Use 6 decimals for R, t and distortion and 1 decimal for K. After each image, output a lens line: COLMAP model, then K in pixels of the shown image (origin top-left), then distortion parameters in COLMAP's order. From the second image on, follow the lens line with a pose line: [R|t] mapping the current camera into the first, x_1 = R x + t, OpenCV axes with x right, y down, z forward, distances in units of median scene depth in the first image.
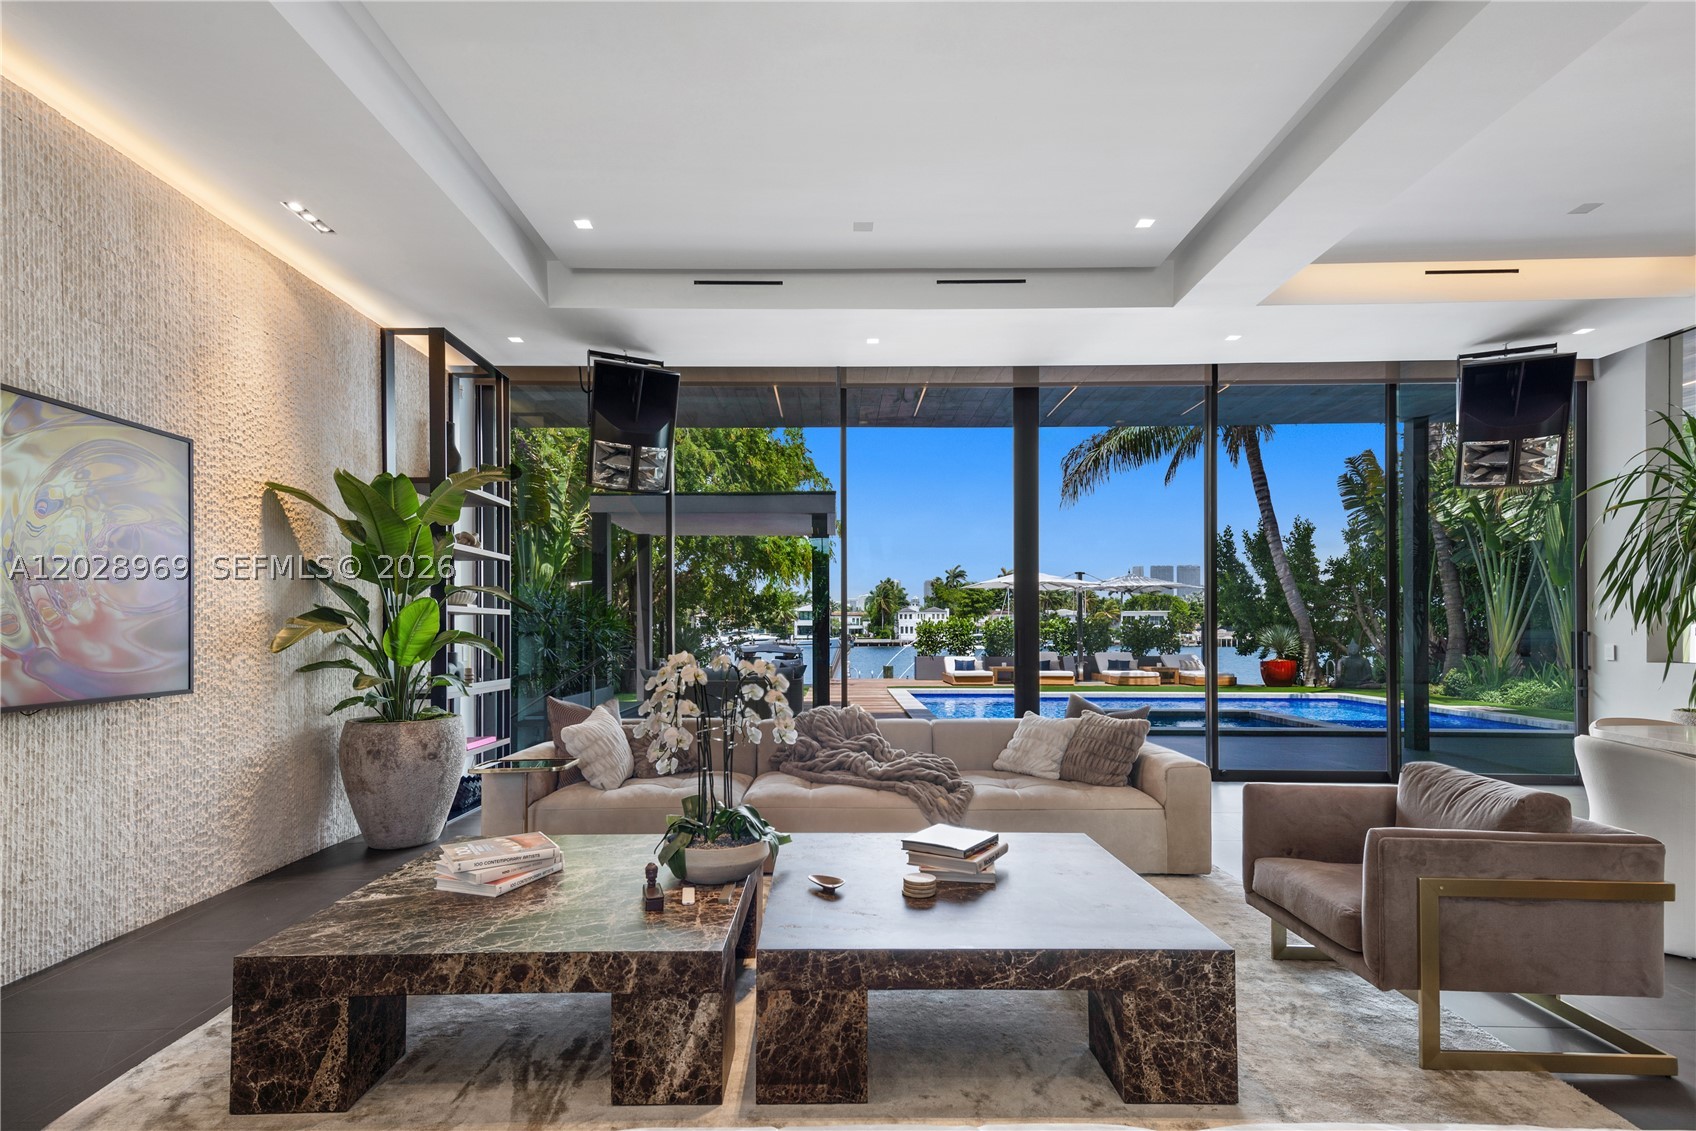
lens RADIAL K [[836.2, 0, 833.4], [0, 836.2, 624.9], [0, 0, 1]] dist [0.025884, -0.006074]
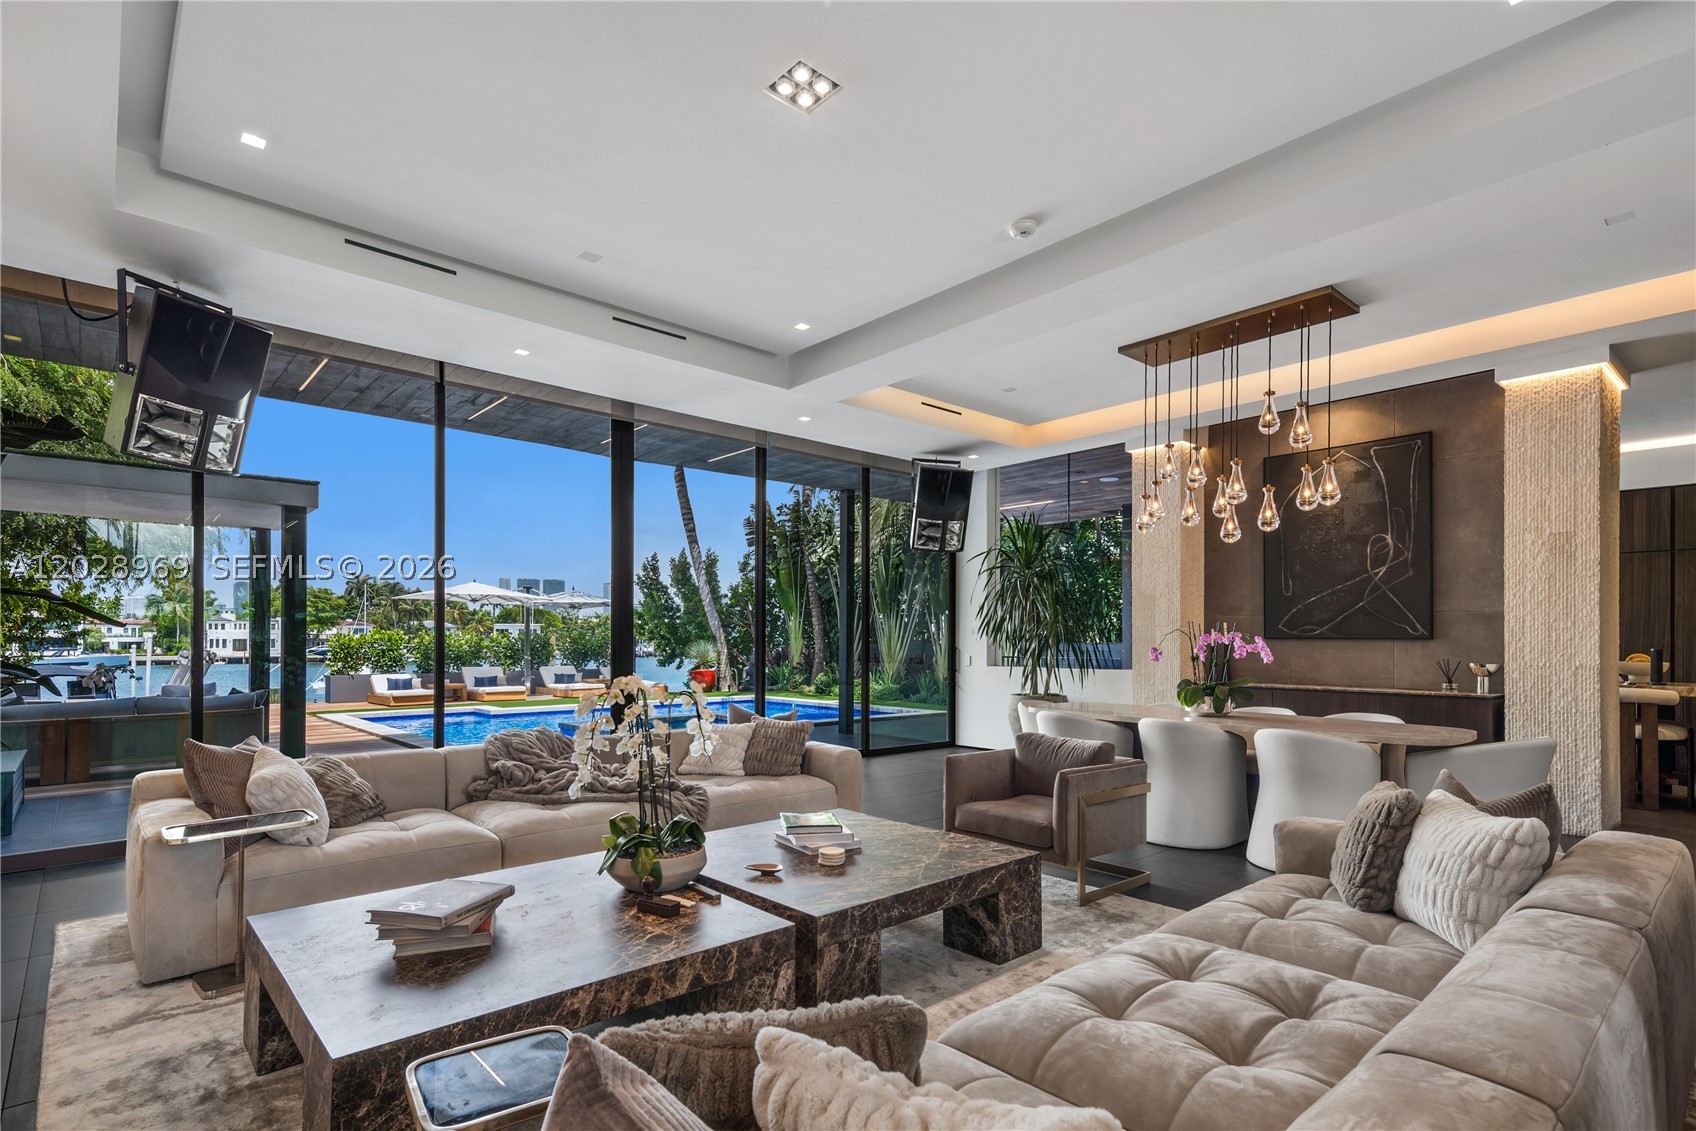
lens RADIAL K [[836.2, 0, 846.1], [0, 836.2, 628.7], [0, 0, 1]] dist [0.025884, -0.006074]
pose [[0.741888, 0.014149, 0.670375, -0.280387], [-0.006553, 0.999883, -0.013852, -0.005032], [-0.670492, 0.005884, 0.741893, 0.019684]]
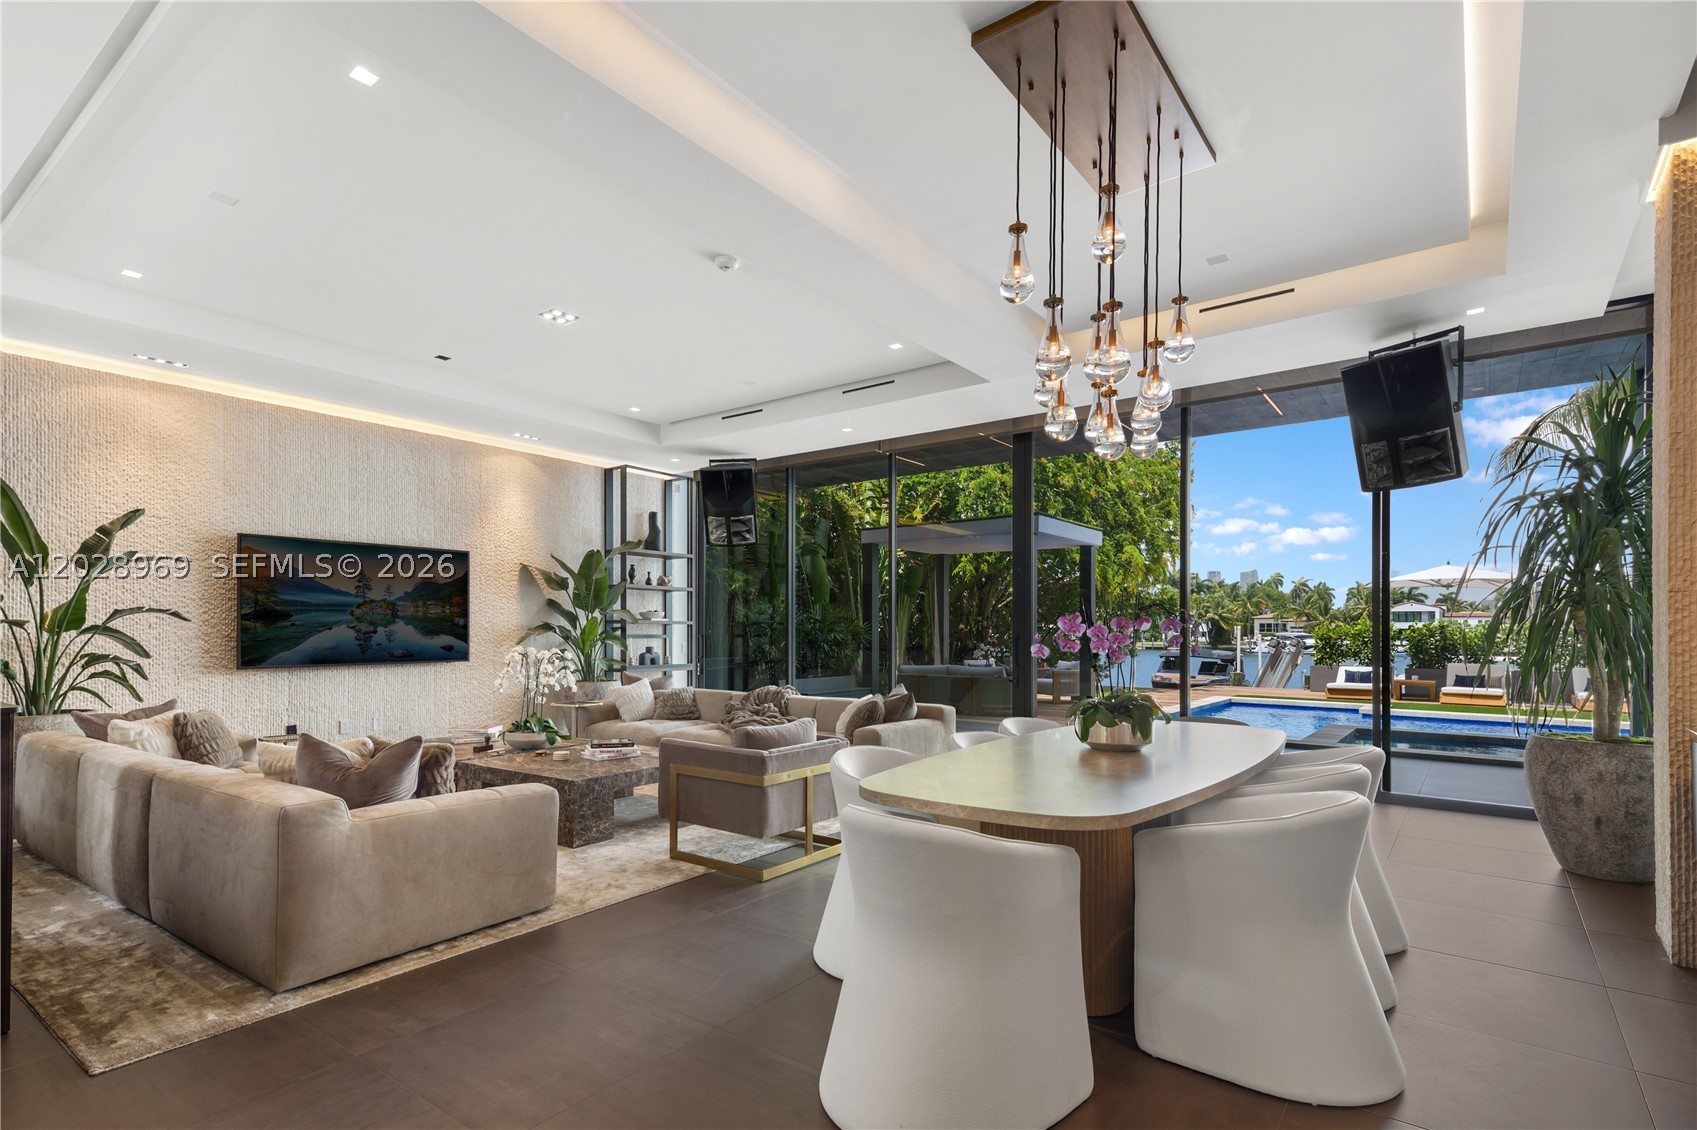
lens RADIAL K [[836.7, 0, 817.3], [0, 836.7, 631.6], [0, 0, 1]] dist [0.025884, -0.006074]
pose [[0.788884, 0.004352, -0.614527, 0.771285], [-0.001661, 0.999986, 0.004949, -0.007858], [0.614540, -0.002883, 0.788880, -0.120964]]
